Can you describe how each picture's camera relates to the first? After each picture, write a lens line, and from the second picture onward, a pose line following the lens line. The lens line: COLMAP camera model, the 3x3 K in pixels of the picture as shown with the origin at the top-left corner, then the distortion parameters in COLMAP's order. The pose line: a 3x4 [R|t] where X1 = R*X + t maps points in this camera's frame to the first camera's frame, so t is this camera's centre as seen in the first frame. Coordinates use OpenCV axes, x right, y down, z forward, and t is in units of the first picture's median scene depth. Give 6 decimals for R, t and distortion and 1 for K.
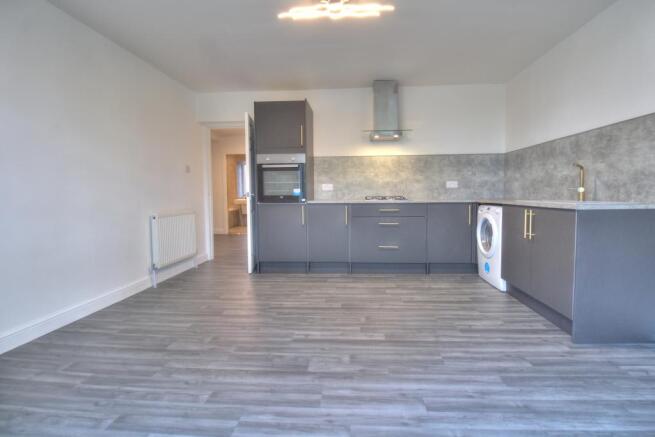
lens RADIAL K [[313.2, 0, 334.2], [0, 313.2, 212.7], [0, 0, 1]] dist [-0.016627, -0.003906]
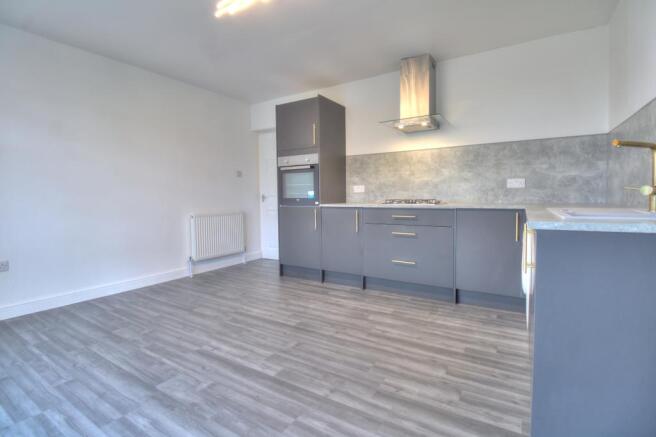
lens RADIAL K [[313.7, 0, 327.3], [0, 313.7, 207.6], [0, 0, 1]] dist [-0.016627, -0.003906]
pose [[0.883079, 0.017286, -0.468905, 0.463036], [-0.028429, 0.999456, -0.016695, -0.014881], [0.468361, 0.028074, 0.883091, 0.237353]]
